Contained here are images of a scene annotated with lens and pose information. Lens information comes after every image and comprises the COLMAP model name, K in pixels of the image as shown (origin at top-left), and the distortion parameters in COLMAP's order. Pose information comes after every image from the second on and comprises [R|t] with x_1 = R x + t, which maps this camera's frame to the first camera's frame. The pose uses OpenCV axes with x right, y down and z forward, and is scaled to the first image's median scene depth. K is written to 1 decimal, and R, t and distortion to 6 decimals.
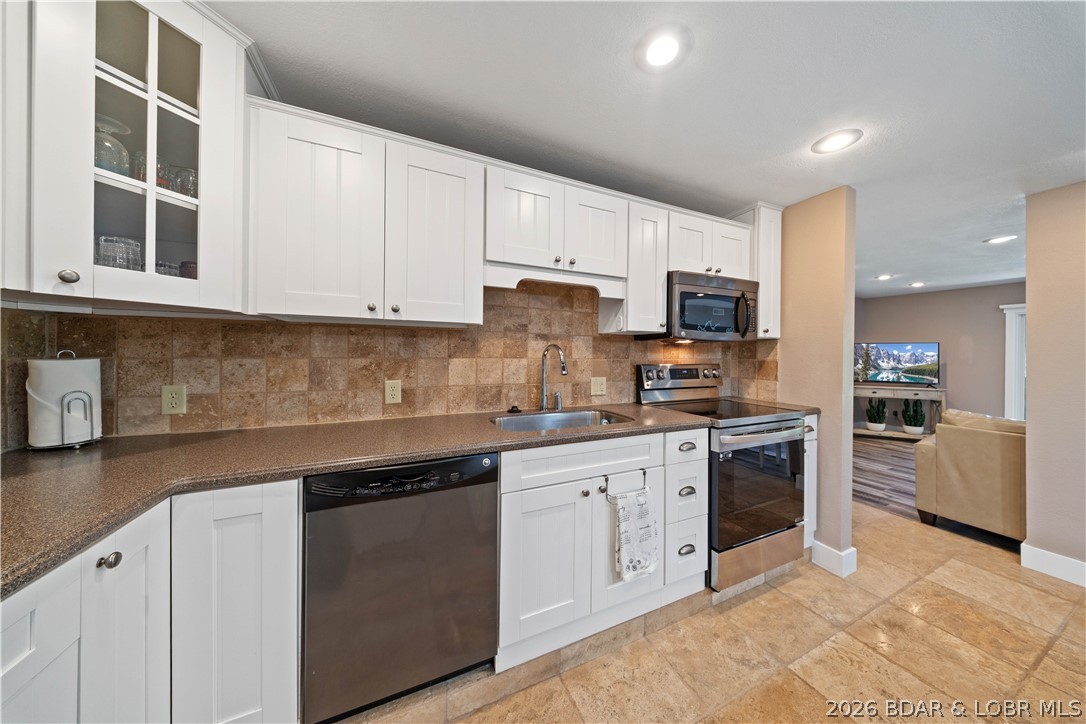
lens RADIAL K [[327.3, 0, 552.1], [0, 327.3, 352.7], [0, 0, 1]] dist [-0.000678, -0.000162]
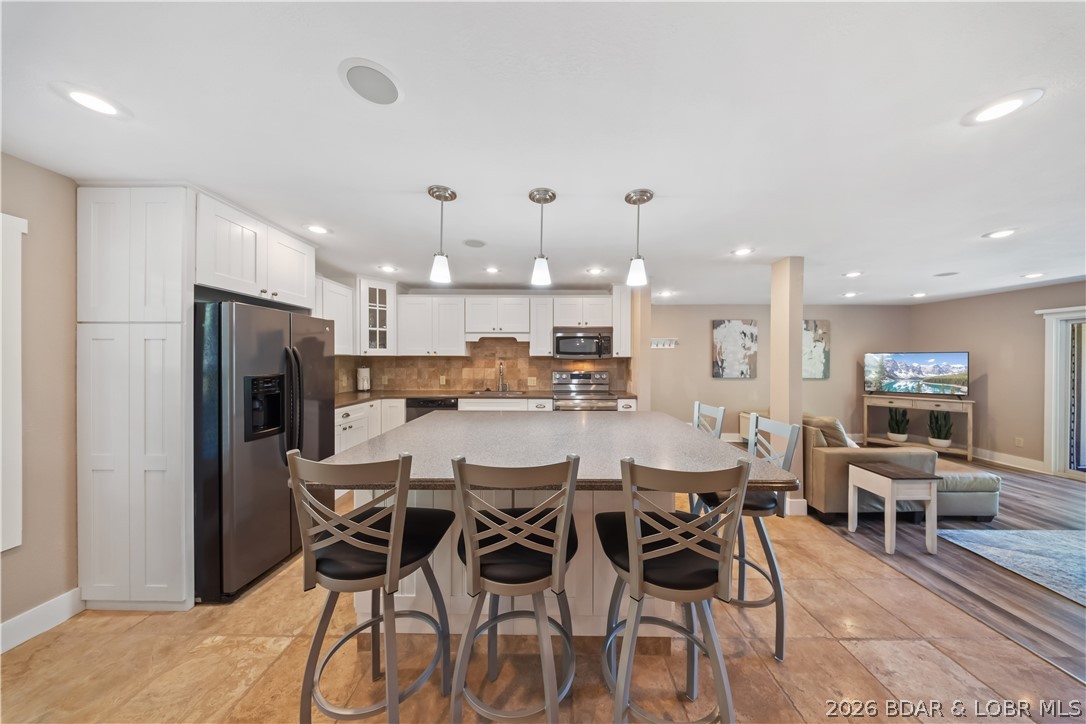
lens RADIAL K [[323.8, 0, 551.5], [0, 323.8, 360.1], [0, 0, 1]] dist [-0.001899, -0.000278]
pose [[0.909043, -0.006778, -0.416647, 1.370226], [0.006170, 0.999977, -0.002806, -0.034067], [0.416657, -0.000020, 0.909064, -1.001819]]
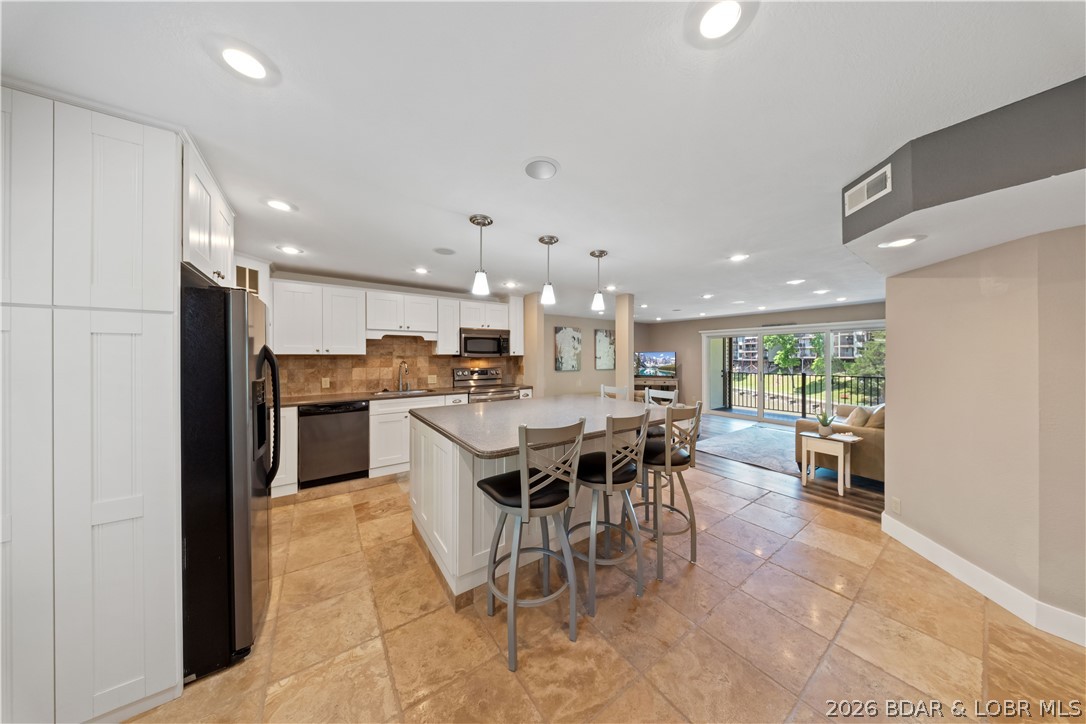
lens RADIAL K [[319.7, 0, 552.0], [0, 319.7, 356.2], [0, 0, 1]] dist [0.000769, -0.000080]
pose [[0.980155, -0.012465, 0.197841, 0.615142], [0.012767, 0.999918, -0.000251, -0.047688], [-0.197821, 0.002772, 0.980234, -1.477563]]
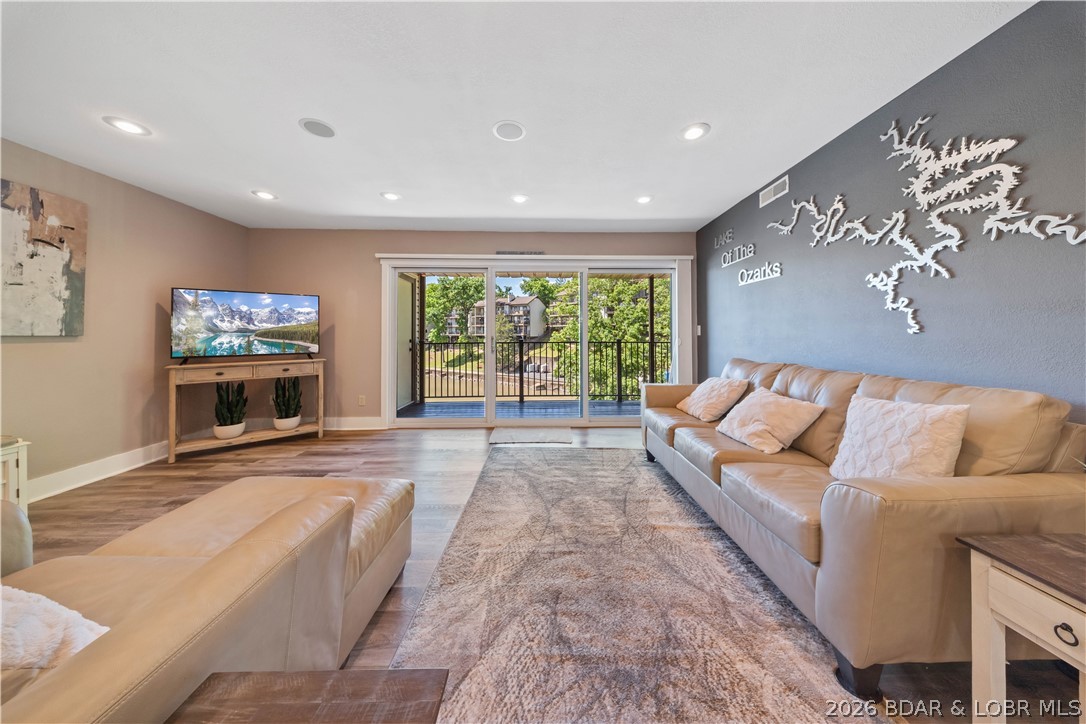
lens RADIAL K [[329.0, 0, 547.7], [0, 329.0, 331.3], [0, 0, 1]] dist [0.008715, -0.004769]
pose [[0.396777, -0.001458, 0.917914, 2.044946], [0.005716, 0.999983, -0.000882, 0.149297], [-0.917897, 0.005597, 0.396779, 0.695338]]
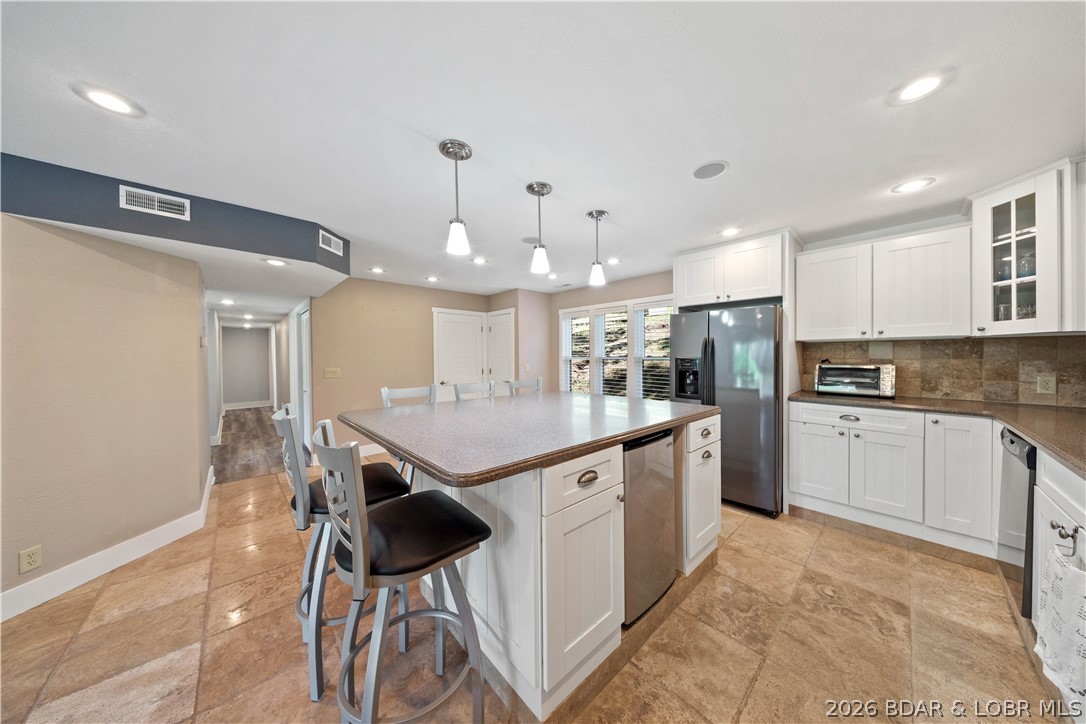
lens RADIAL K [[329.6, 0, 548.0], [0, 329.6, 357.6], [0, 0, 1]] dist [-0.001028, -0.000121]
pose [[-0.946528, -0.007003, -0.322547, 1.246268], [-0.007933, 0.999967, 0.001568, 0.013953], [0.322525, 0.004043, -0.946552, 1.080842]]
